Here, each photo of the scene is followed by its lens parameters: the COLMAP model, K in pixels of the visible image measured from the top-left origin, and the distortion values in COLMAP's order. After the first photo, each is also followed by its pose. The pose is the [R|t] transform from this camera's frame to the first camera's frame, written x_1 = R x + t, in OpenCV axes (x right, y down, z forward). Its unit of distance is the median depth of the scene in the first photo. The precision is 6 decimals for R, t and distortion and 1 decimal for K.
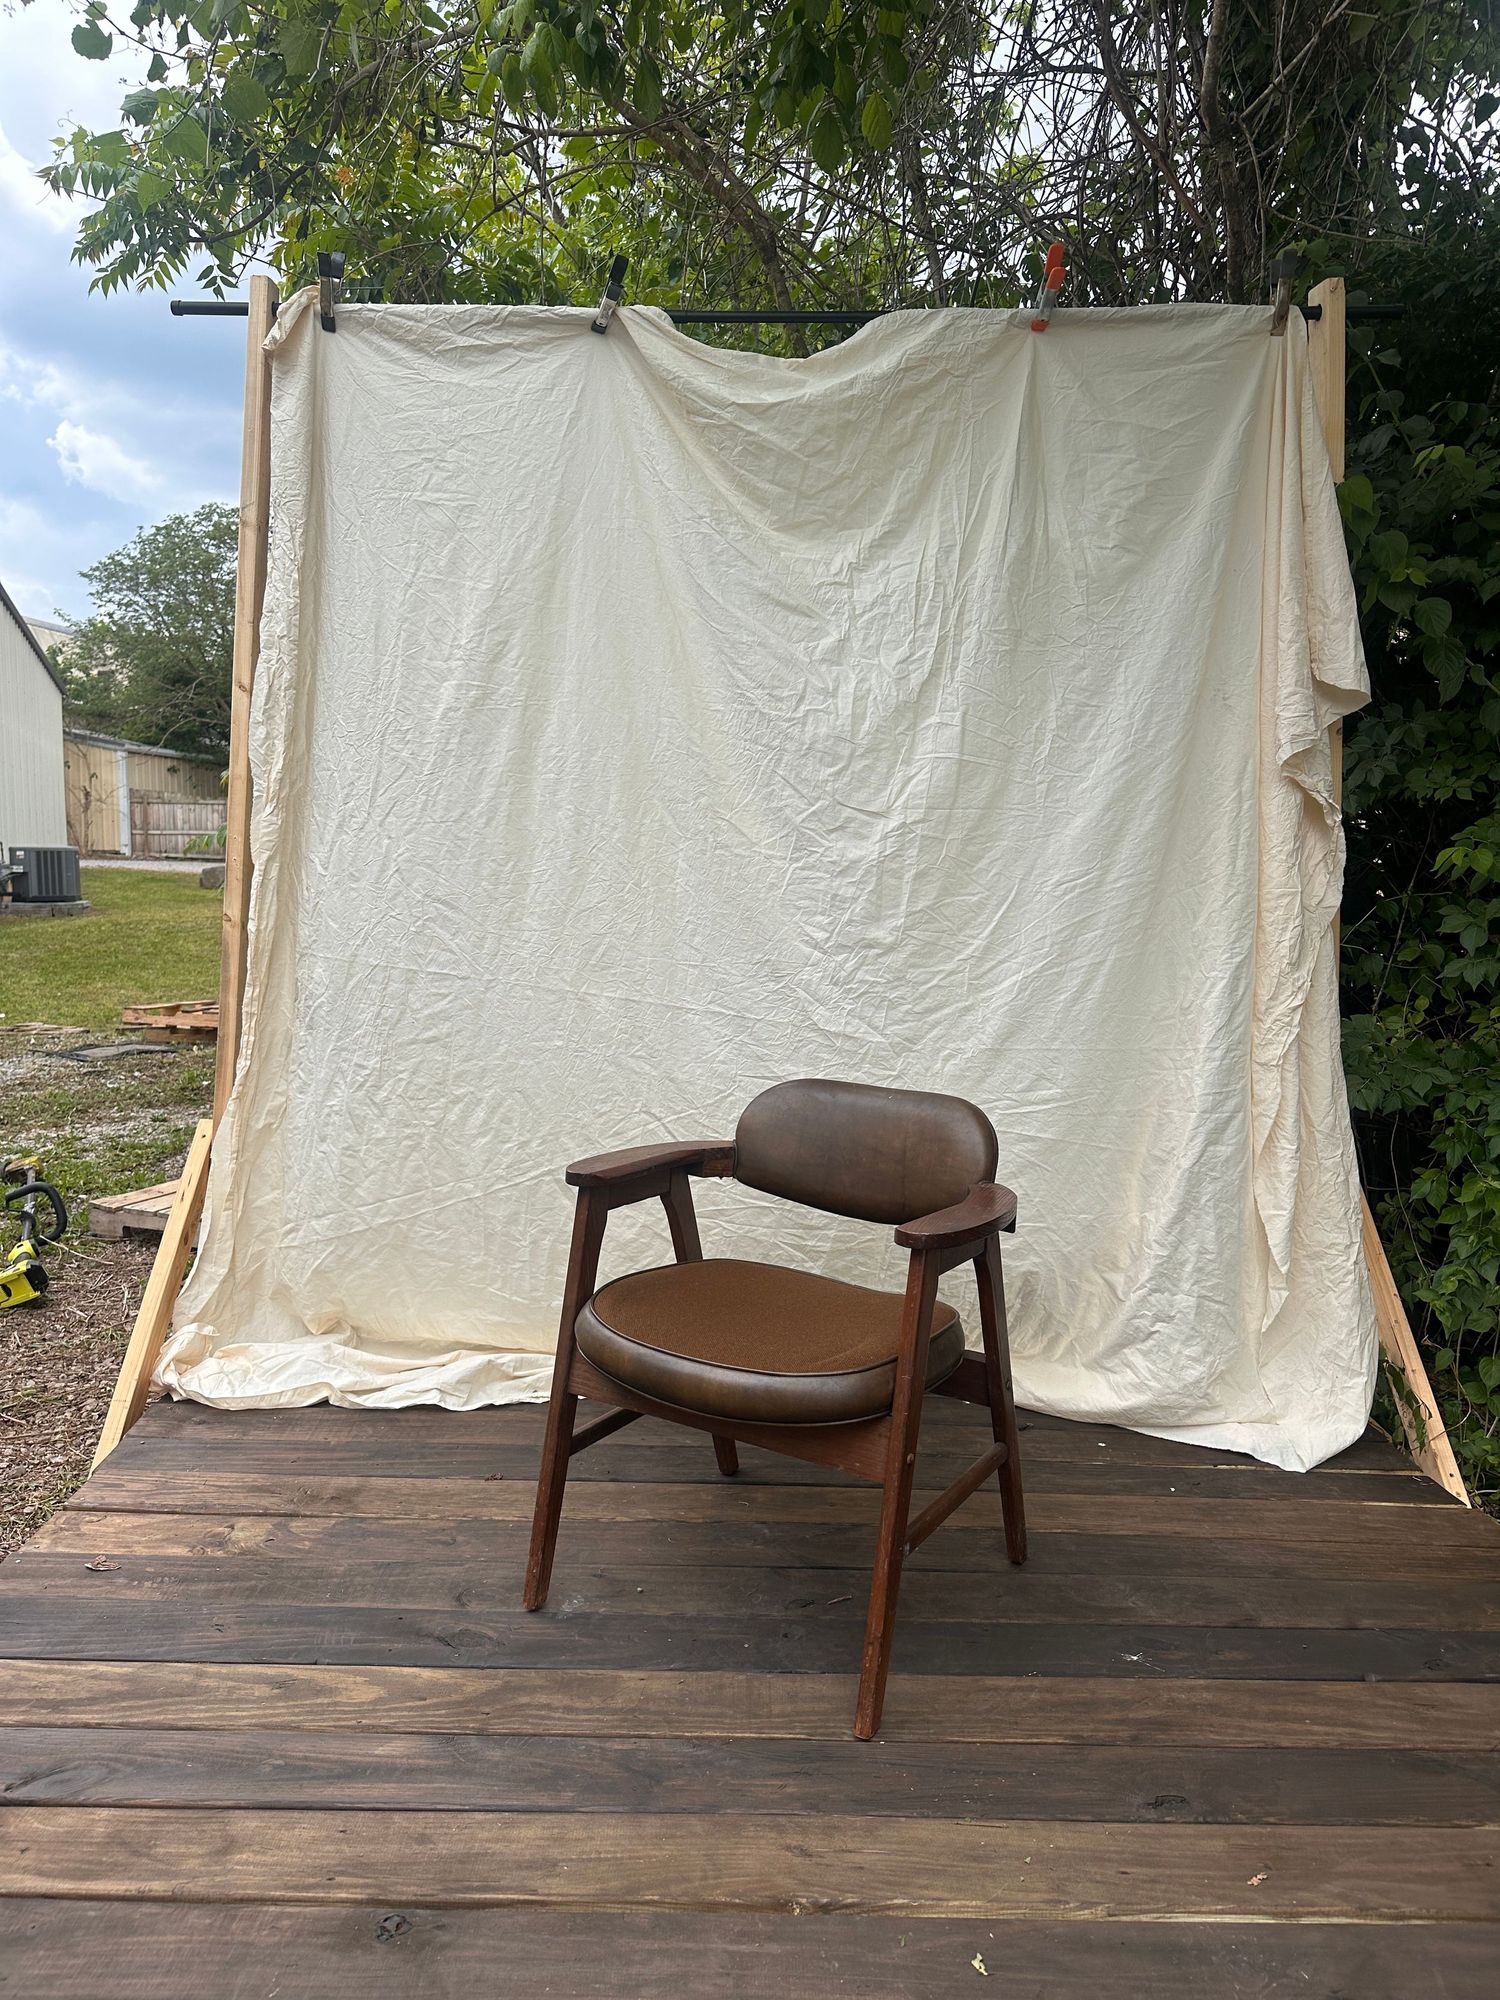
lens RADIAL K [[1388.8, 0, 750.0], [0, 1388.8, 1000.0], [0, 0, 1]] dist [0.003122, 0.001925]
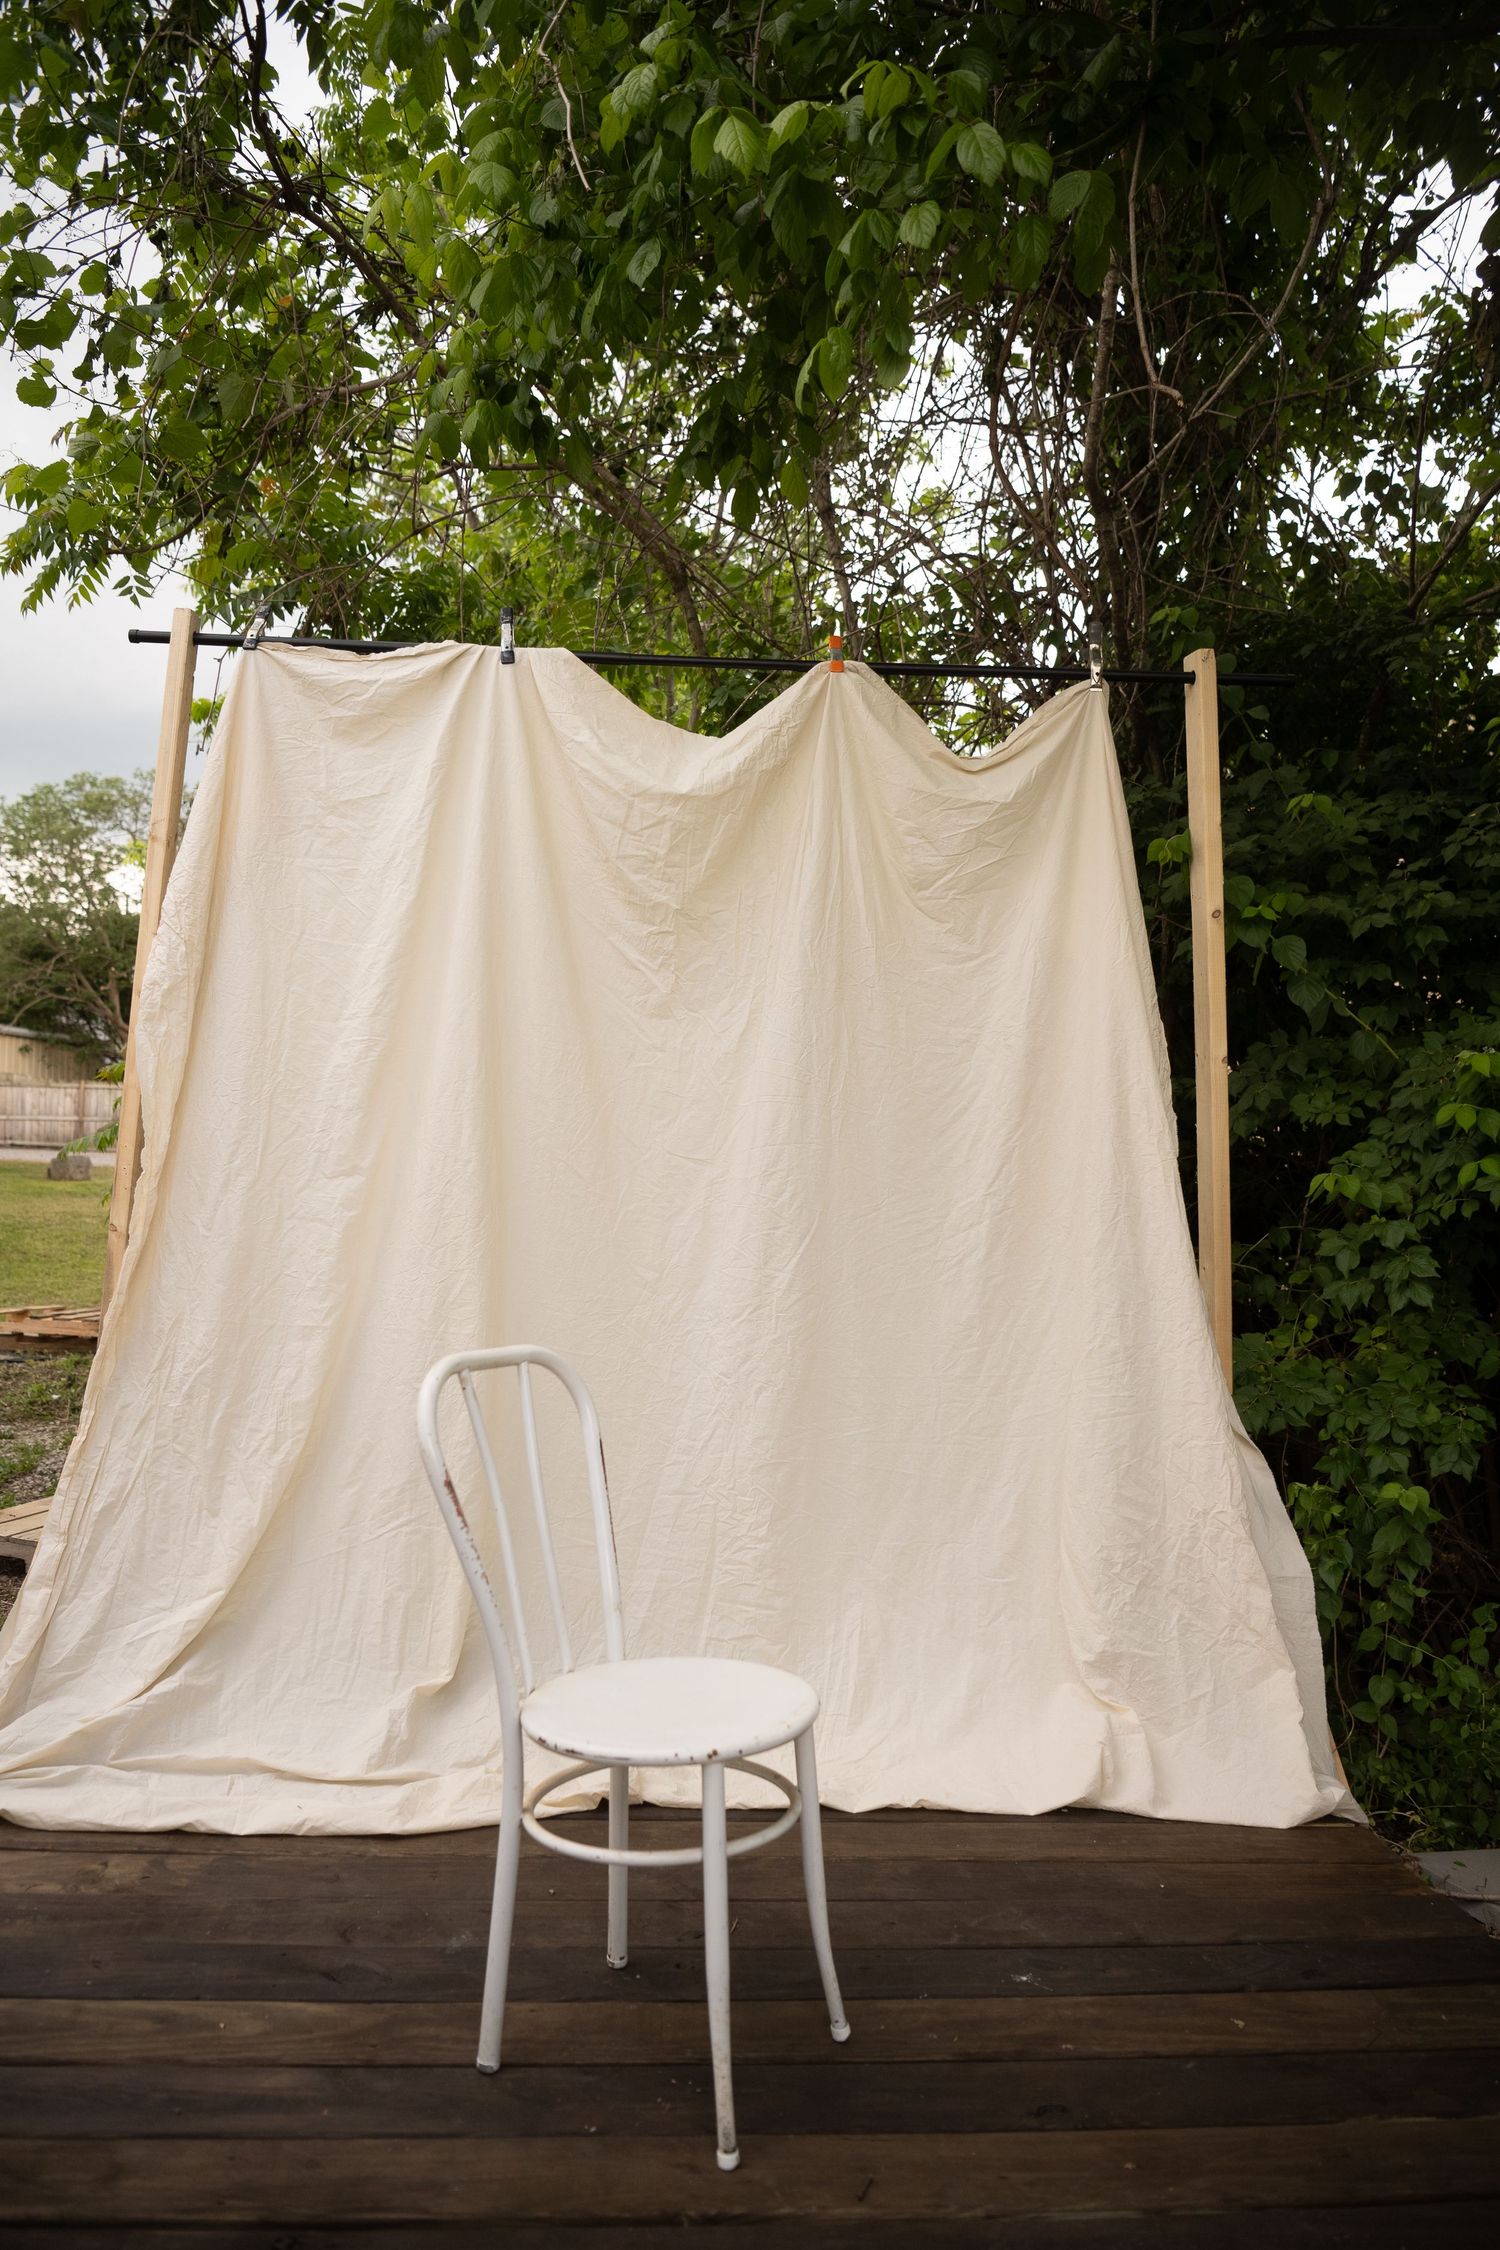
lens RADIAL K [[1524.2, 0, 765.1], [0, 1524.2, 1125.4], [0, 0, 1]] dist [-0.019373, -0.001234]
pose [[0.997166, 0.015807, 0.073552, -0.001312], [-0.007062, 0.993027, -0.117676, -0.007822], [-0.074899, 0.116823, 0.990324, -0.105742]]
